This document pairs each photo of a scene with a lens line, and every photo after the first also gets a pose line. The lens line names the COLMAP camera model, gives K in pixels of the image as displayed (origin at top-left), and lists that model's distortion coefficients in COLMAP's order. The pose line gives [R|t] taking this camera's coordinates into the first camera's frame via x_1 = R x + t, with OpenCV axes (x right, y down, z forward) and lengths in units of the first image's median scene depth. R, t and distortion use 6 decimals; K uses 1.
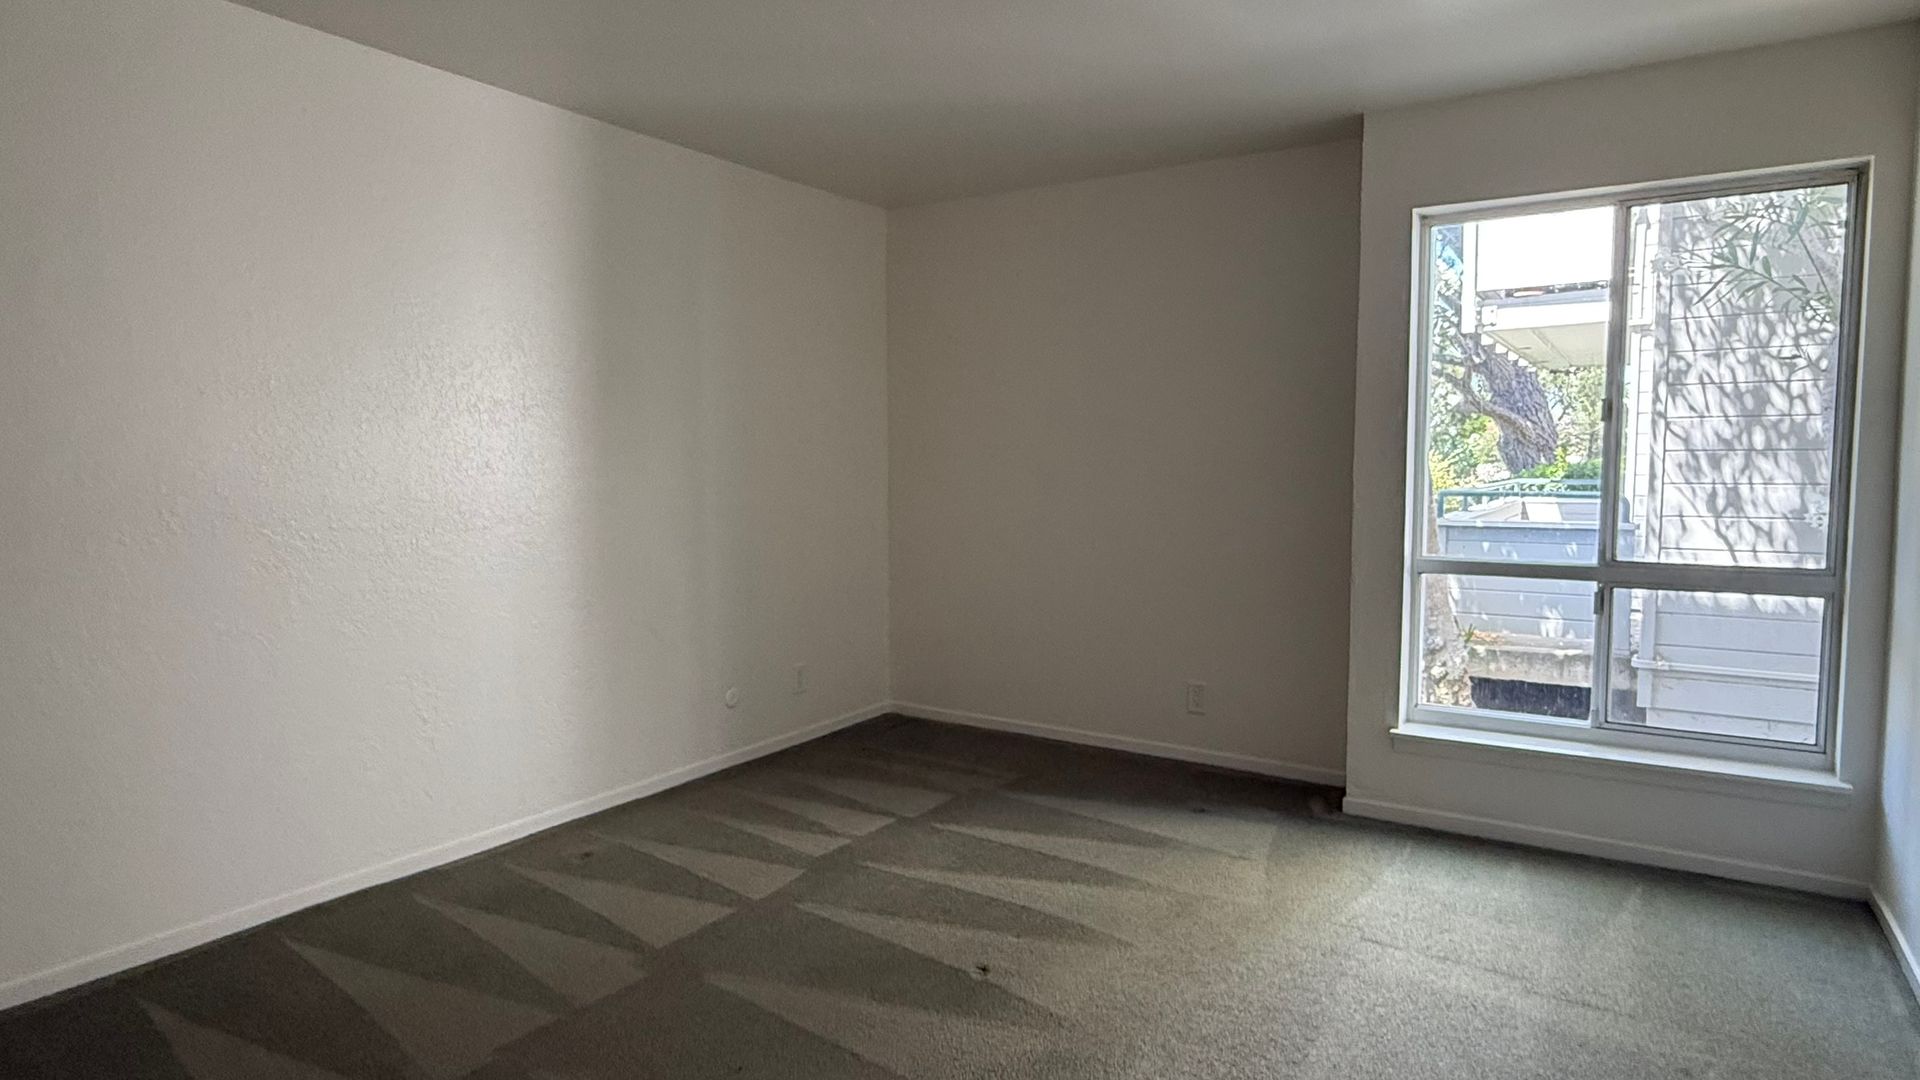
lens RADIAL K [[1067.3, 0, 960.0], [0, 1067.3, 540.0], [0, 0, 1]] dist [-0.002730, -0.002430]
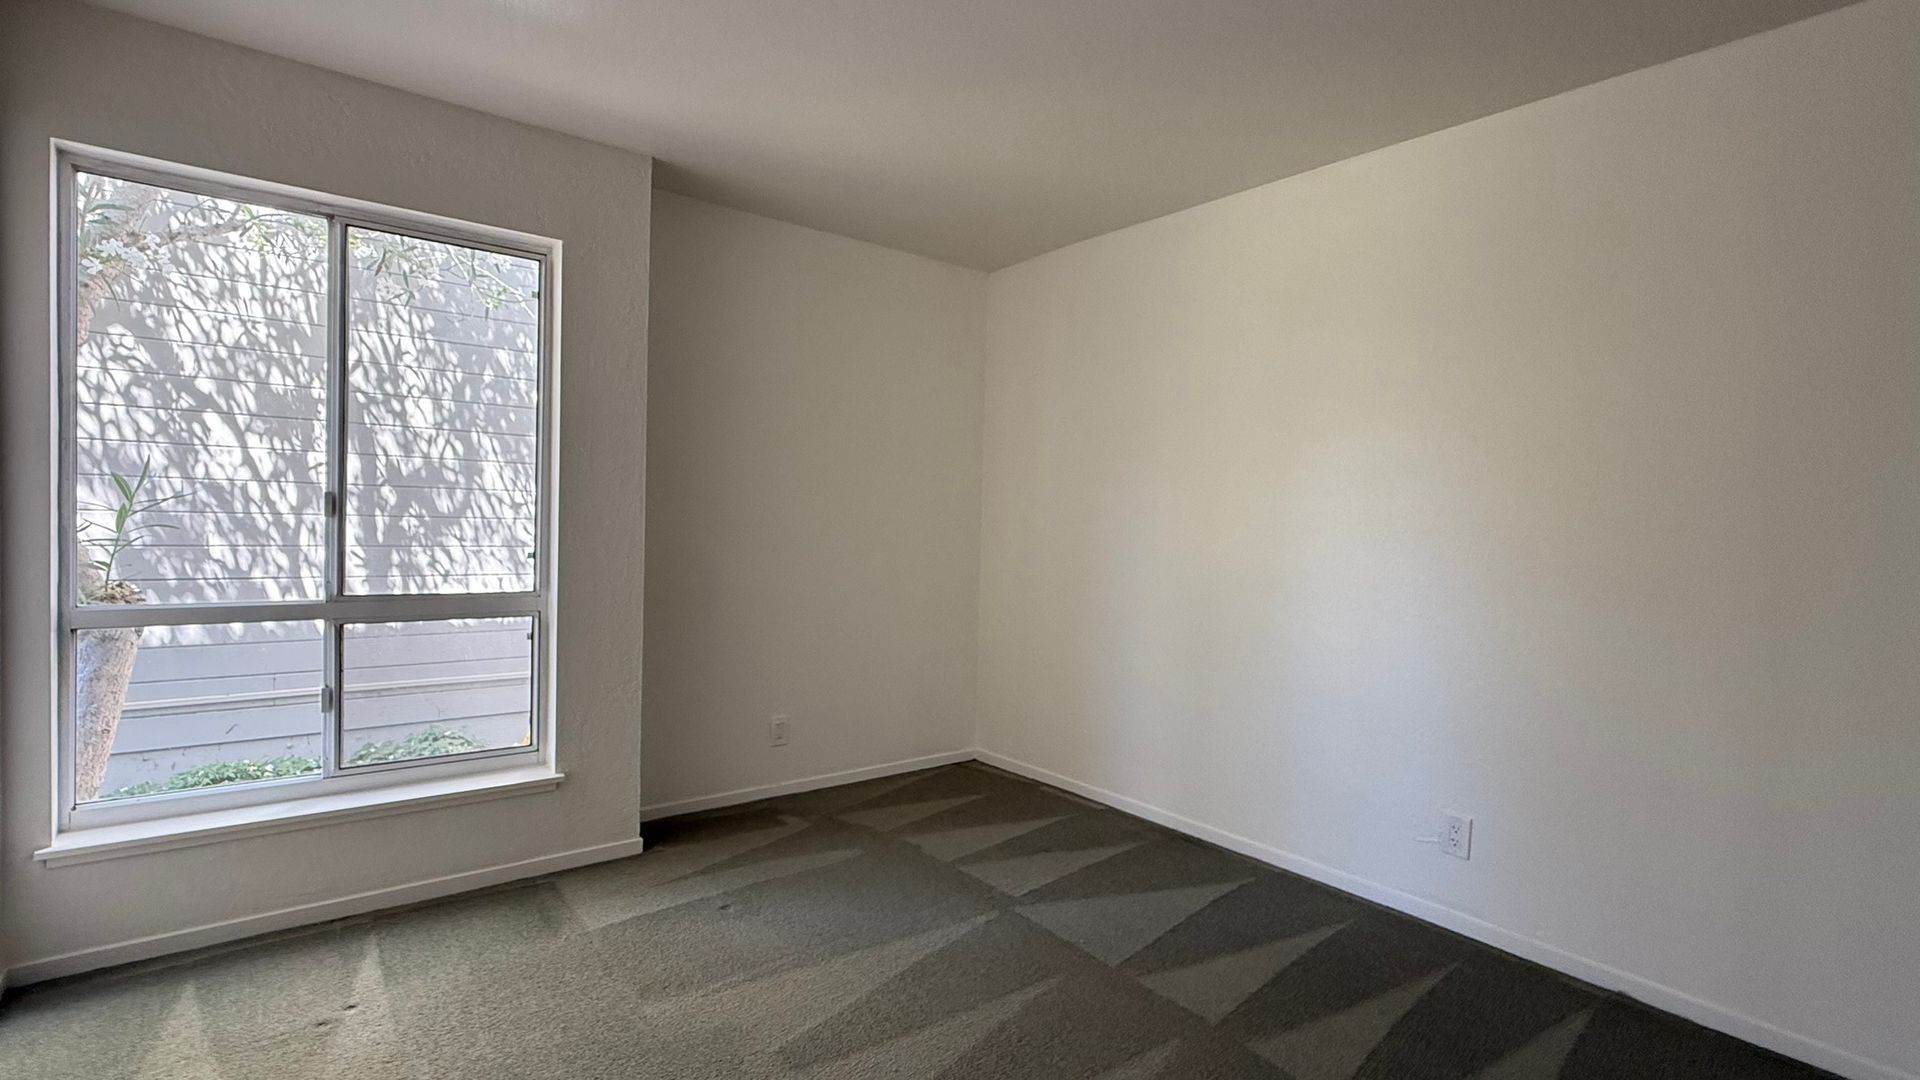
lens RADIAL K [[1067.3, 0, 960.0], [0, 1067.3, 540.0], [0, 0, 1]] dist [-0.002730, -0.002430]
pose [[0.180978, -0.011003, 0.983426, -0.172994], [0.034396, 0.999397, 0.004852, -0.012598], [-0.982885, 0.032948, 0.181247, 0.240721]]
